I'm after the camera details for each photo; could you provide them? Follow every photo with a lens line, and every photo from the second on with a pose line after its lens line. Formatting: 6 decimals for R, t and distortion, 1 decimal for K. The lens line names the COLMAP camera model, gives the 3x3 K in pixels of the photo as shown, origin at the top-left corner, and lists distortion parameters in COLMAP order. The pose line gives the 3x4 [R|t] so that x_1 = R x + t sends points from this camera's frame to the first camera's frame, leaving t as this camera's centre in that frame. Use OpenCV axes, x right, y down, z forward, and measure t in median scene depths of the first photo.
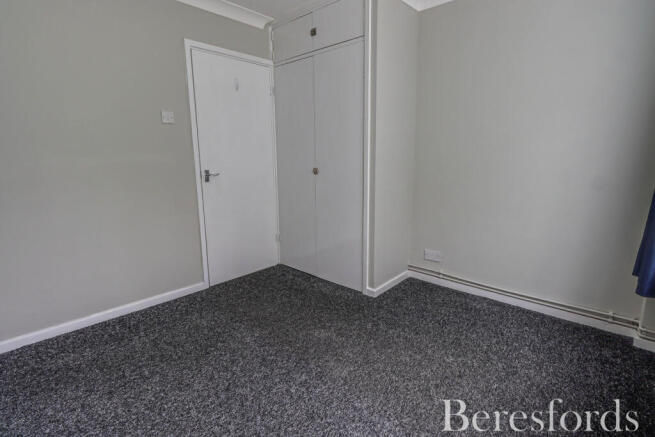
lens RADIAL K [[317.3, 0, 322.4], [0, 317.3, 209.0], [0, 0, 1]] dist [-0.001239, -0.012781]
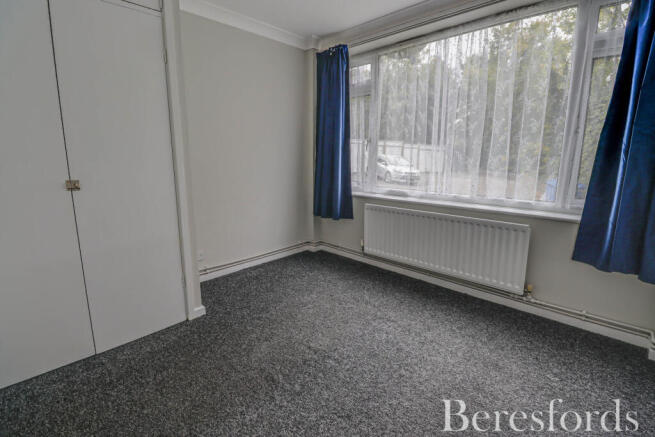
lens RADIAL K [[317.3, 0, 322.4], [0, 317.3, 209.0], [0, 0, 1]] dist [-0.001239, -0.012781]
pose [[0.004236, -0.161937, 0.986792, -0.706714], [0.175971, 0.971523, 0.158676, -0.101274], [-0.984386, 0.172974, 0.032612, 0.610268]]
